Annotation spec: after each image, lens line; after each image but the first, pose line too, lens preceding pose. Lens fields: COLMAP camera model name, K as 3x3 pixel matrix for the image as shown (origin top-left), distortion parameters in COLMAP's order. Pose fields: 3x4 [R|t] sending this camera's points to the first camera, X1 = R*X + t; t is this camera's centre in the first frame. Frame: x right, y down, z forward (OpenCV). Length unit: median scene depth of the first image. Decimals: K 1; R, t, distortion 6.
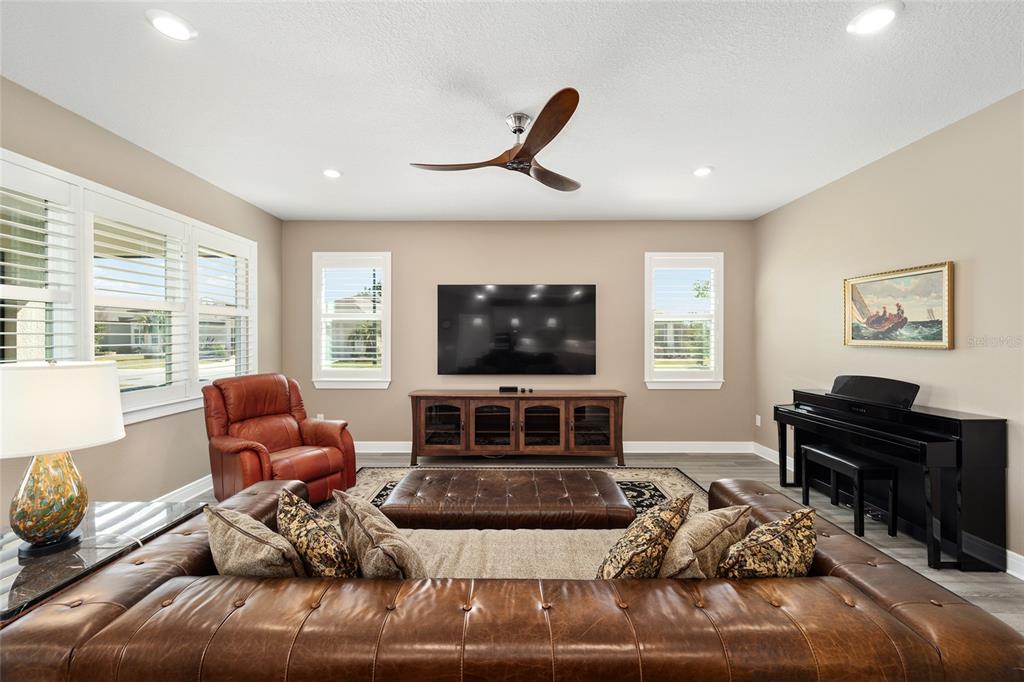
lens RADIAL K [[414.2, 0, 507.4], [0, 414.2, 338.7], [0, 0, 1]] dist [0.000406, 0.000452]
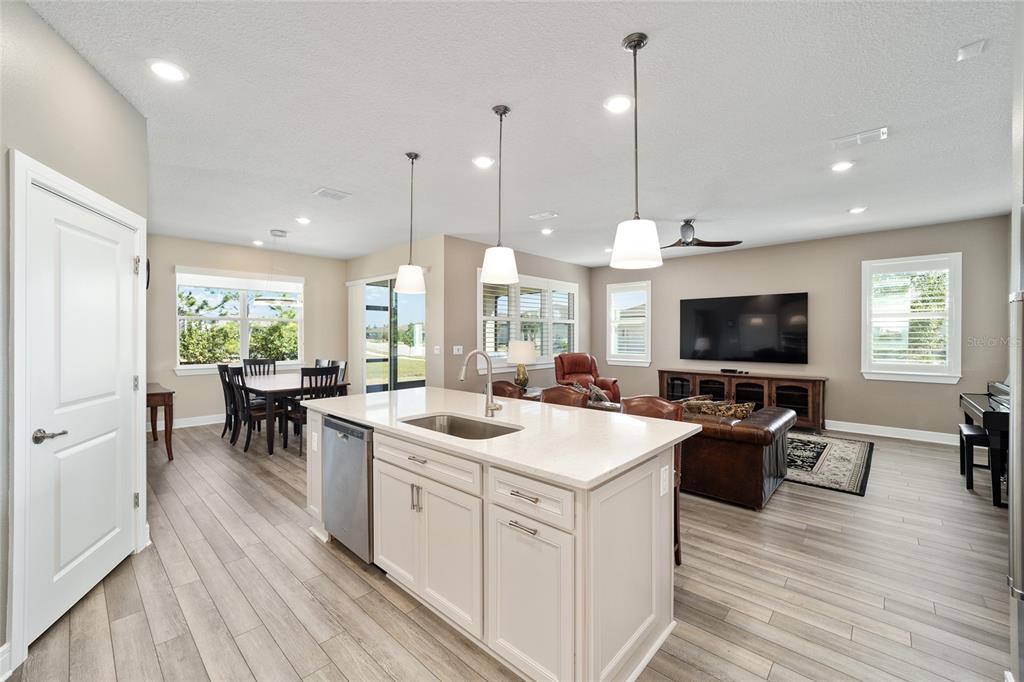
lens RADIAL K [[414.2, 0, 512.9], [0, 414.2, 335.5], [0, 0, 1]] dist [0.000406, 0.000452]
pose [[0.740299, 0.001505, -0.672276, 0.435233], [-0.004550, 0.999986, -0.002772, 0.008704], [0.672262, 0.005111, 0.740295, -0.582978]]
